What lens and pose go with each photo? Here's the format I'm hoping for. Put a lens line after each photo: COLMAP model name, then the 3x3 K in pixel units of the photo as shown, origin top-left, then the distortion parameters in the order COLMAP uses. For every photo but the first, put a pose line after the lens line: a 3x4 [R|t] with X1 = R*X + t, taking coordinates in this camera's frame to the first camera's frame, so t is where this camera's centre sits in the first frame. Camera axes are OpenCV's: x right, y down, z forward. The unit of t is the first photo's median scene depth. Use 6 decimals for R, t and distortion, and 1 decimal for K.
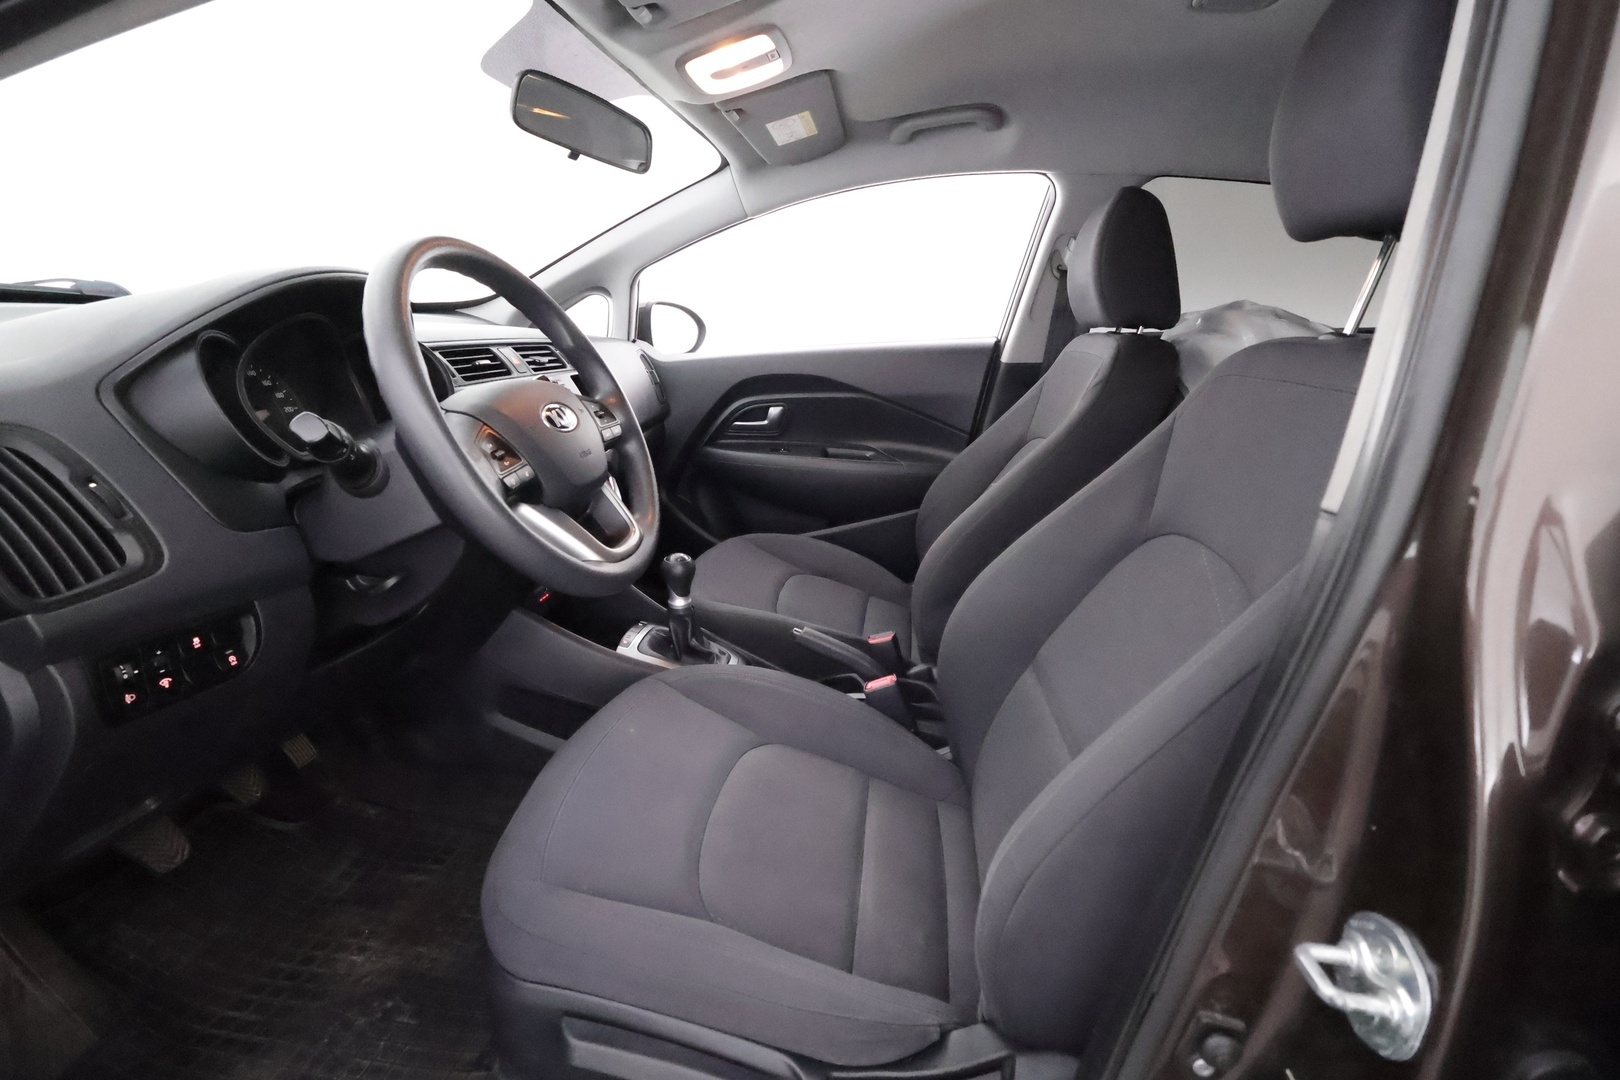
lens RADIAL K [[772.2, 0, 813.3], [0, 772.2, 547.3], [0, 0, 1]] dist [0.000473, 0.000711]
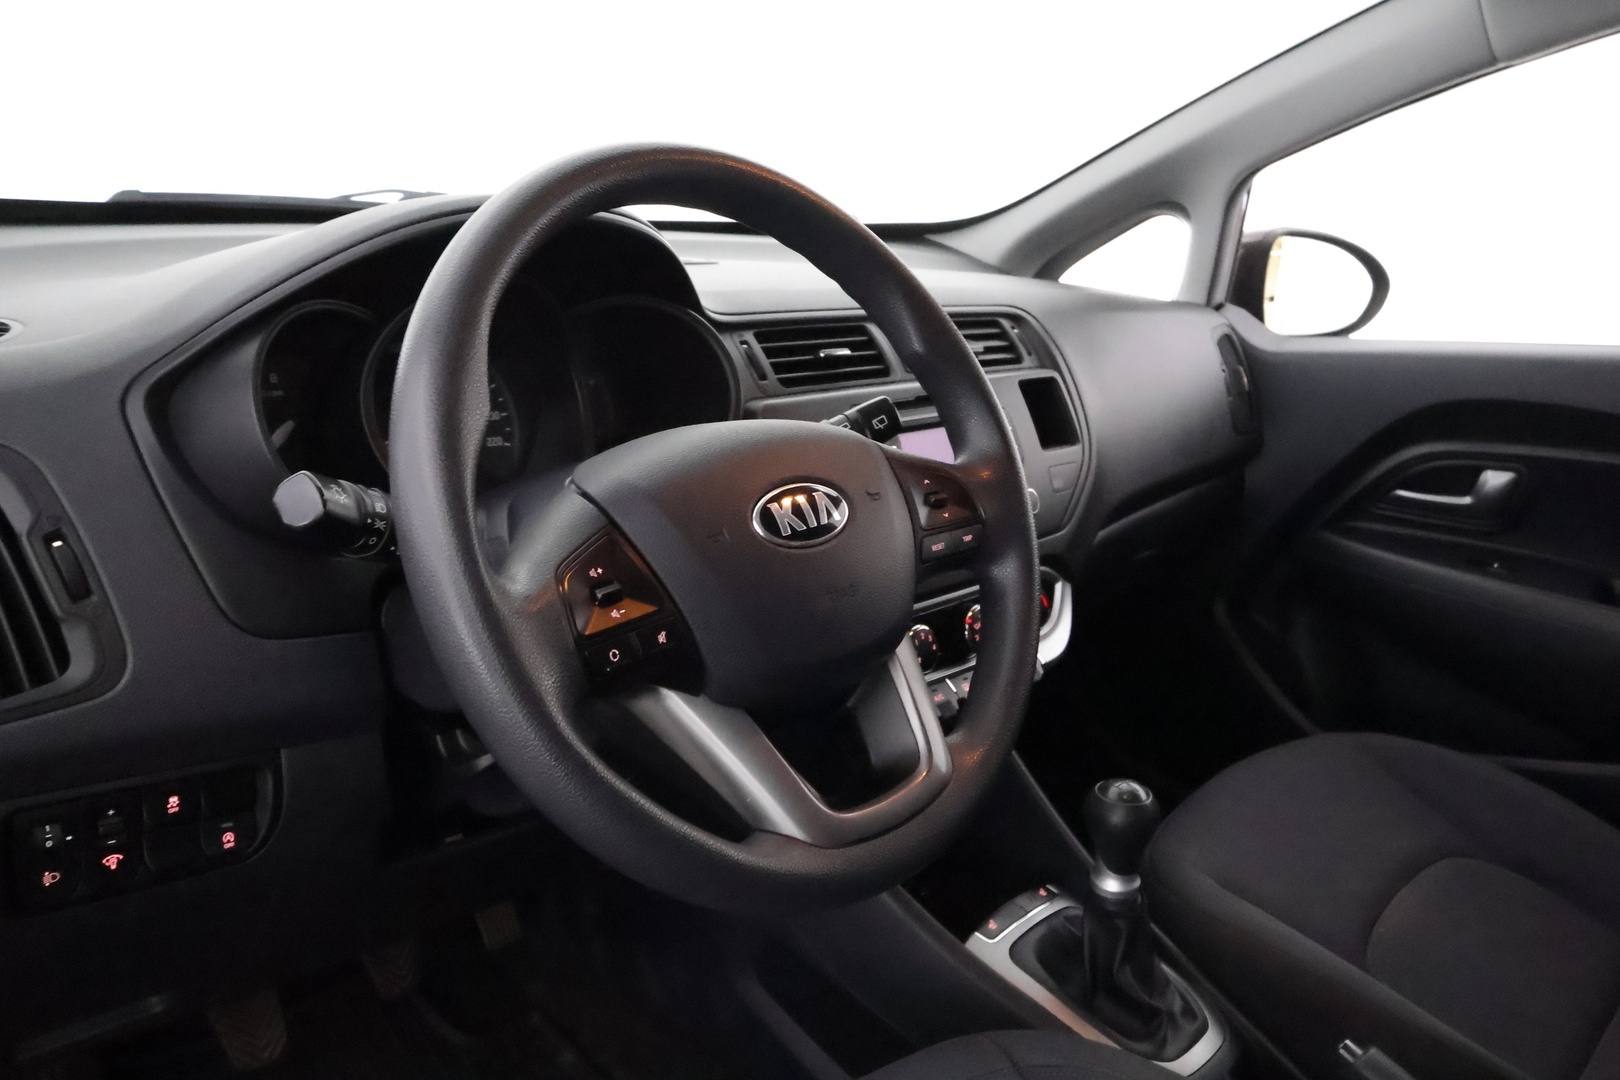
lens RADIAL K [[1277.1, 0, 815.7], [0, 1277.1, 541.0], [0, 0, 1]] dist [-0.014723, 0.026162]
pose [[0.806852, 0.170074, -0.565743, 0.083969], [-0.194563, 0.980737, 0.017348, -0.110581], [0.557795, 0.096075, 0.824399, 0.238607]]
